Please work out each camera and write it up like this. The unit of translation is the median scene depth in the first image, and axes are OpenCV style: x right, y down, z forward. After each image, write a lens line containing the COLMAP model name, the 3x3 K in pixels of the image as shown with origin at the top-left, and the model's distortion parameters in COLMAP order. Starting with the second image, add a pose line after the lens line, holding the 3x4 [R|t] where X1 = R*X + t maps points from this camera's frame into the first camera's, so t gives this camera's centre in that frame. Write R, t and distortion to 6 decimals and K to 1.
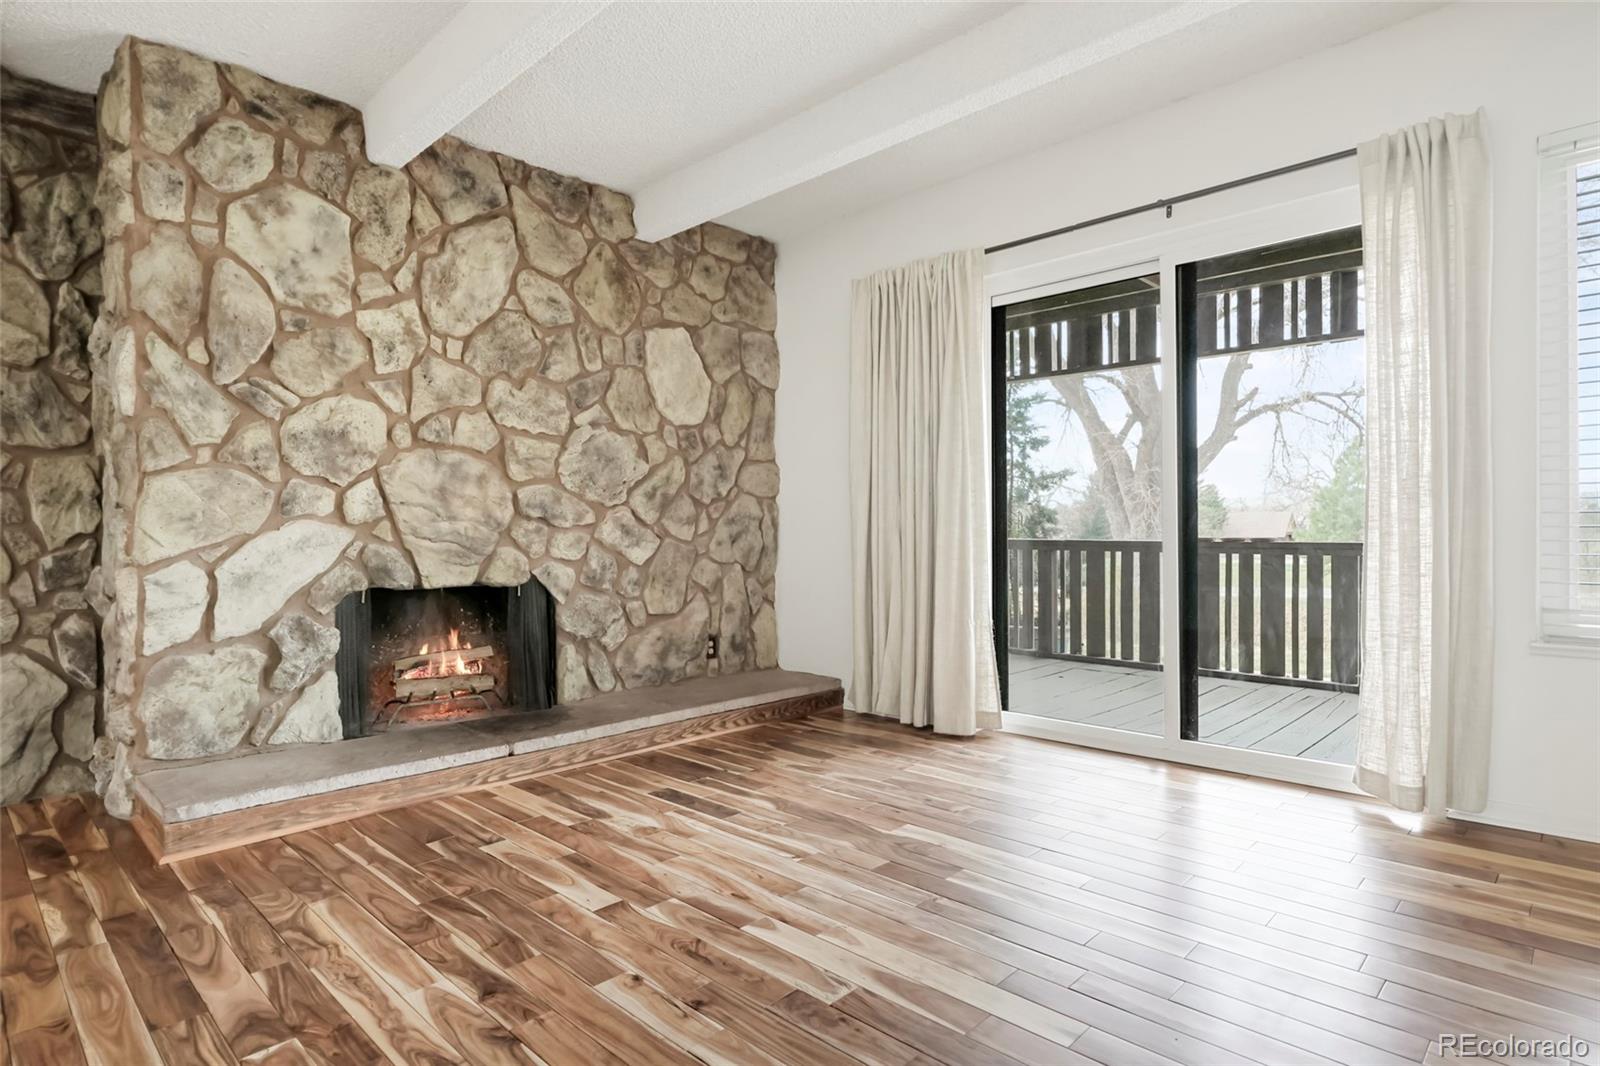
lens RADIAL K [[861.1, 0, 806.0], [0, 861.1, 535.1], [0, 0, 1]] dist [-0.002626, 0.000665]
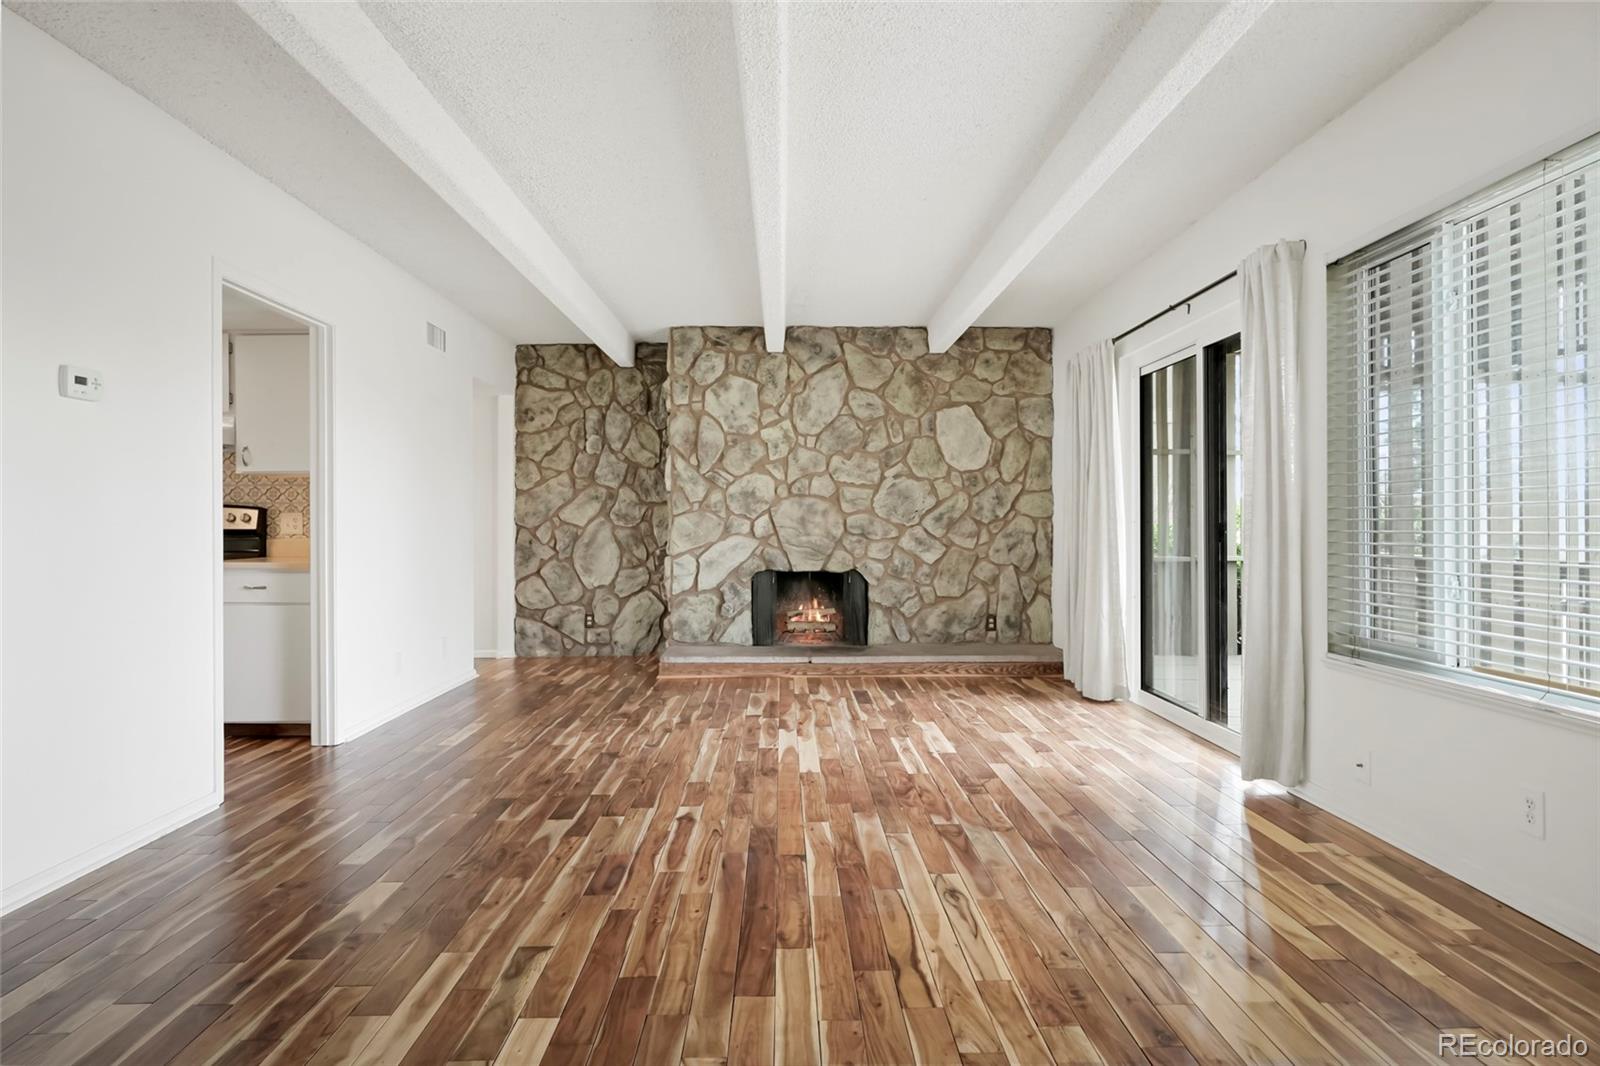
lens RADIAL K [[861.1, 0, 800.9], [0, 861.1, 521.6], [0, 0, 1]] dist [-0.002626, 0.000665]
pose [[0.706865, 0.008769, -0.707295, 0.843272], [-0.007831, 0.999959, 0.004570, -0.053145], [0.707306, 0.002308, 0.706904, -0.298312]]
